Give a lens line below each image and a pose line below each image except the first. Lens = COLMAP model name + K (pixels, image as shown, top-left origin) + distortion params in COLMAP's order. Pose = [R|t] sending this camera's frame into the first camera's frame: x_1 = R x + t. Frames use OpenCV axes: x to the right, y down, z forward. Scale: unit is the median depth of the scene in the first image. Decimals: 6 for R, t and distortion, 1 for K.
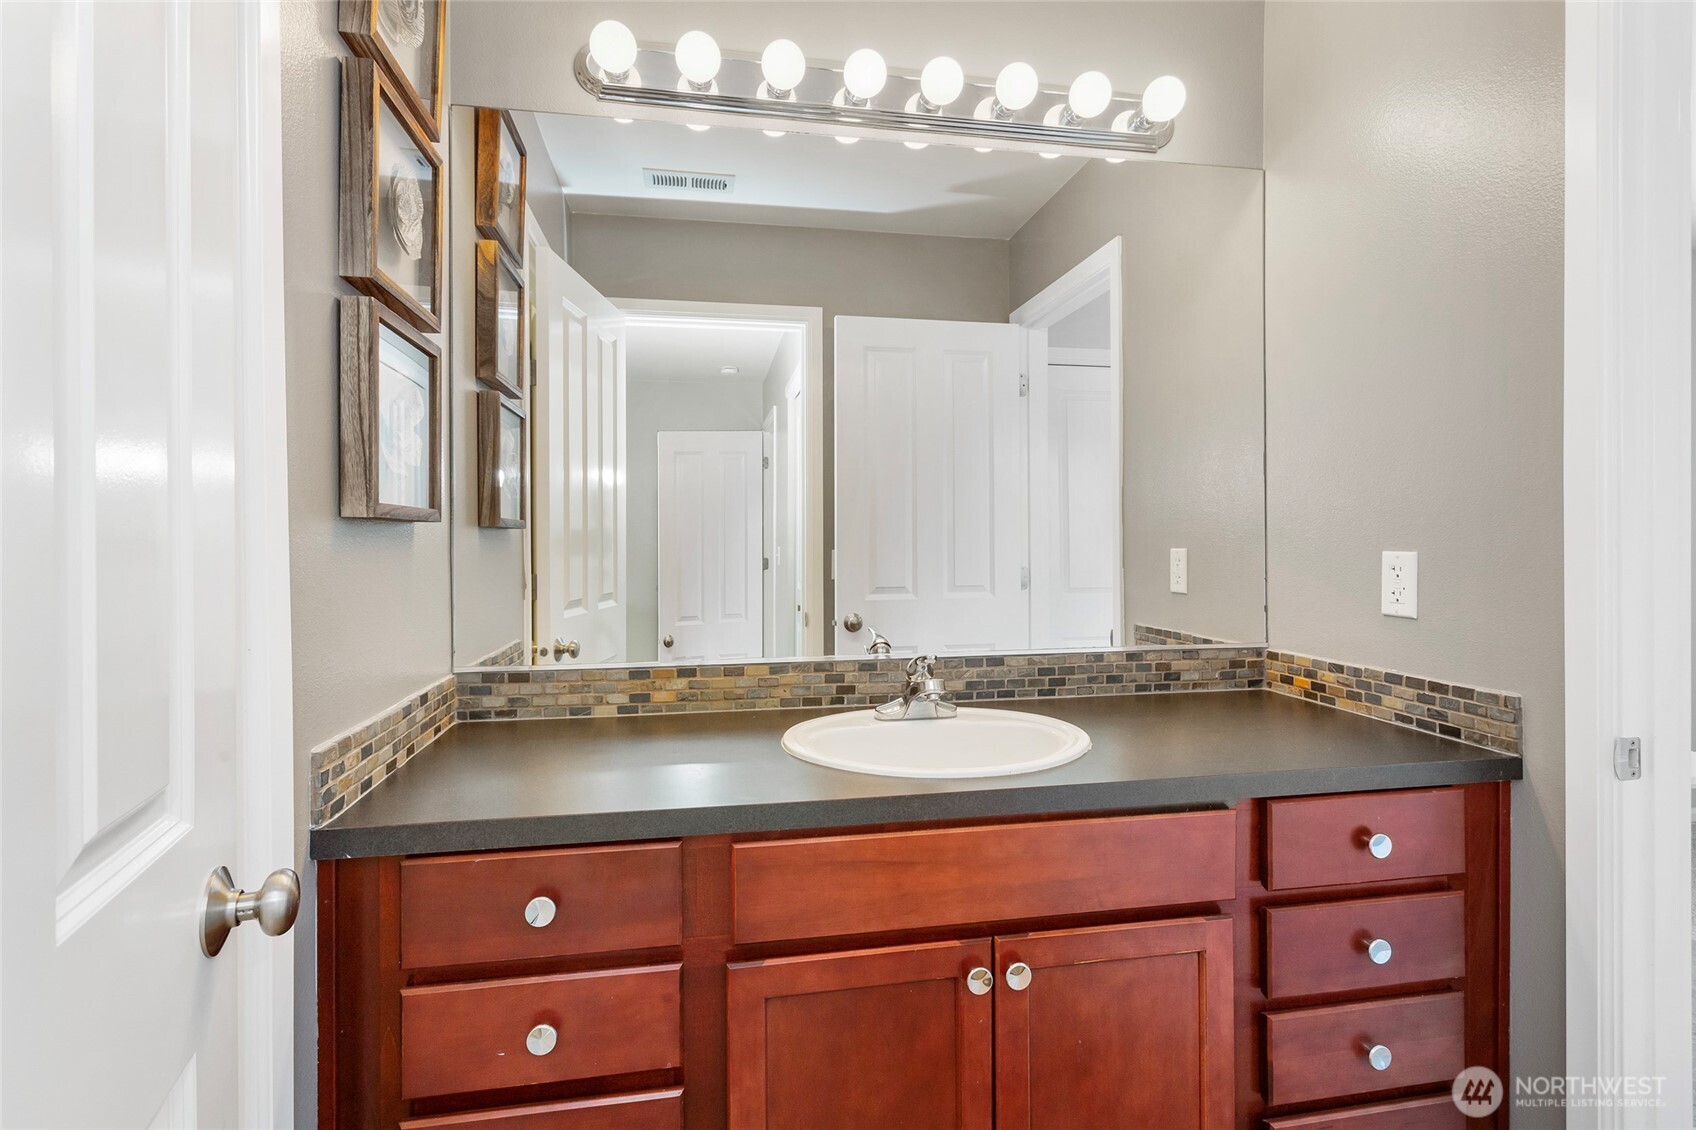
lens RADIAL K [[819.6, 0, 843.3], [0, 819.6, 552.0], [0, 0, 1]] dist [0.005124, -0.002077]
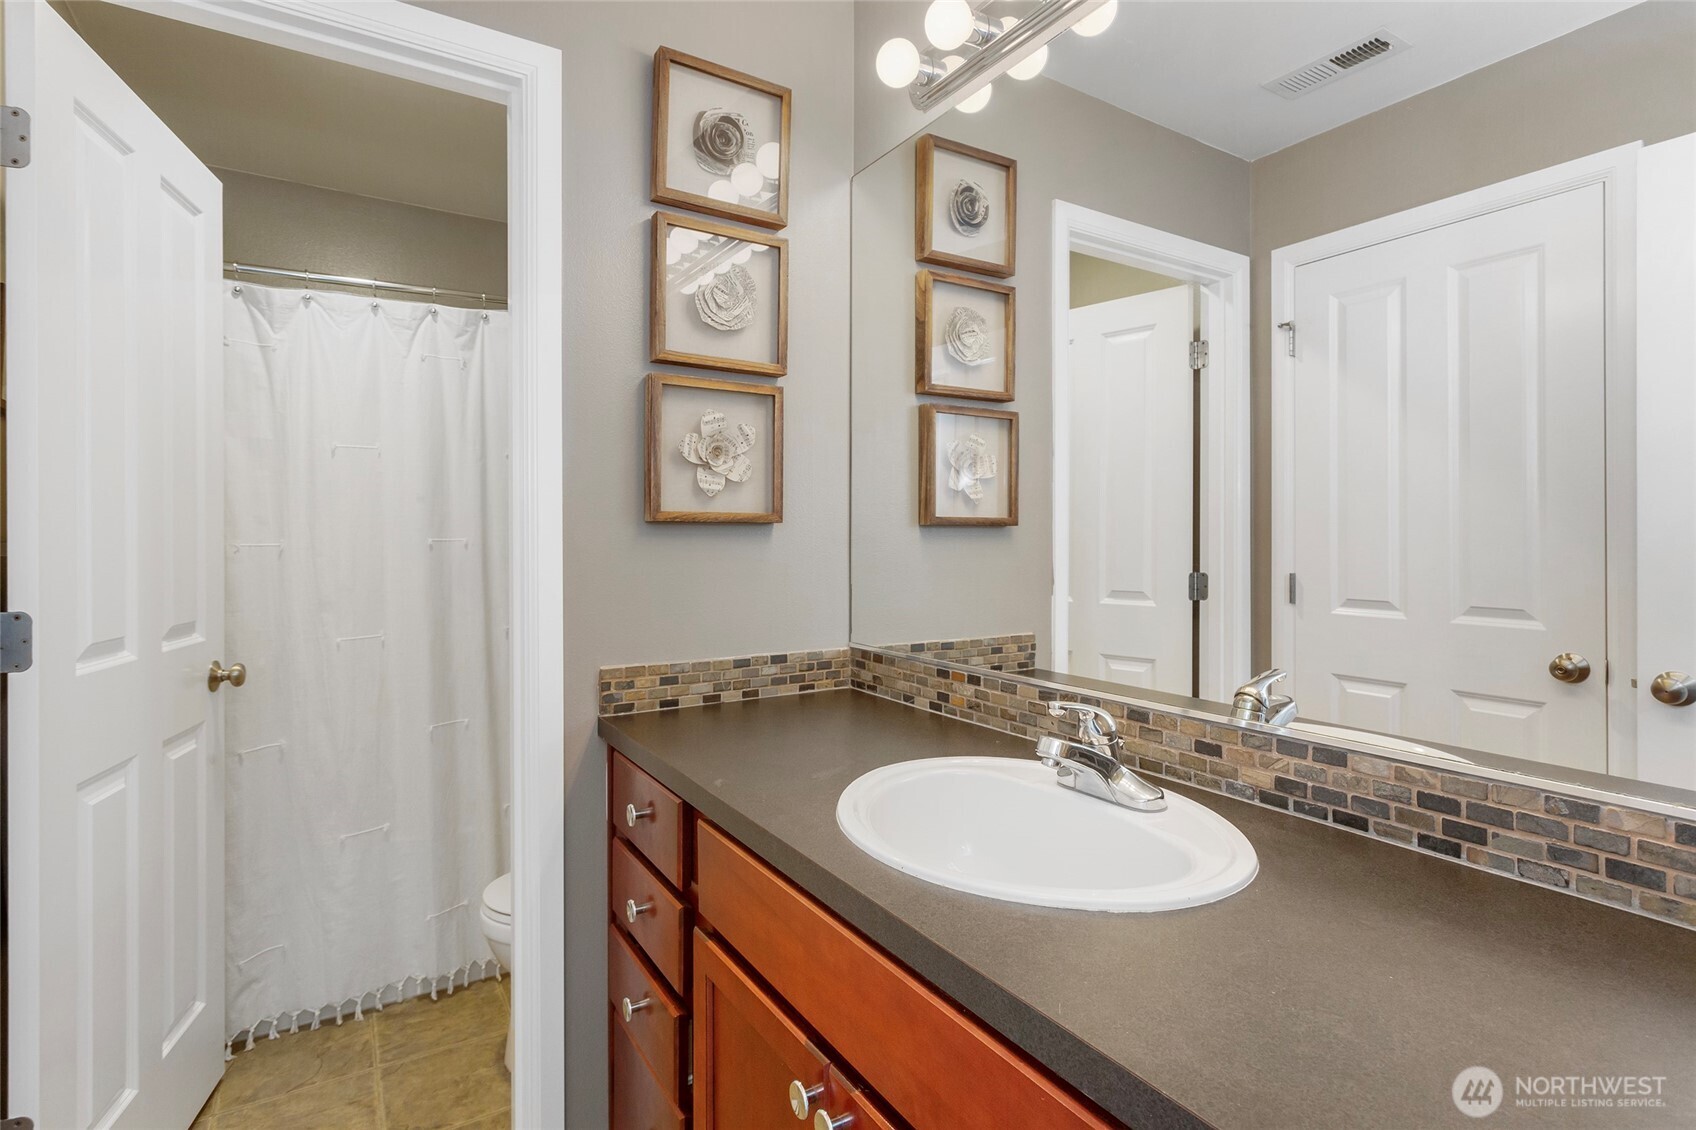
lens RADIAL K [[819.6, 0, 837.7], [0, 819.6, 558.8], [0, 0, 1]] dist [0.005124, -0.002077]
pose [[0.372314, 0.026759, -0.927721, 0.578377], [-0.015418, 0.999625, 0.022646, -0.007877], [0.927979, 0.005872, 0.372587, 0.483686]]
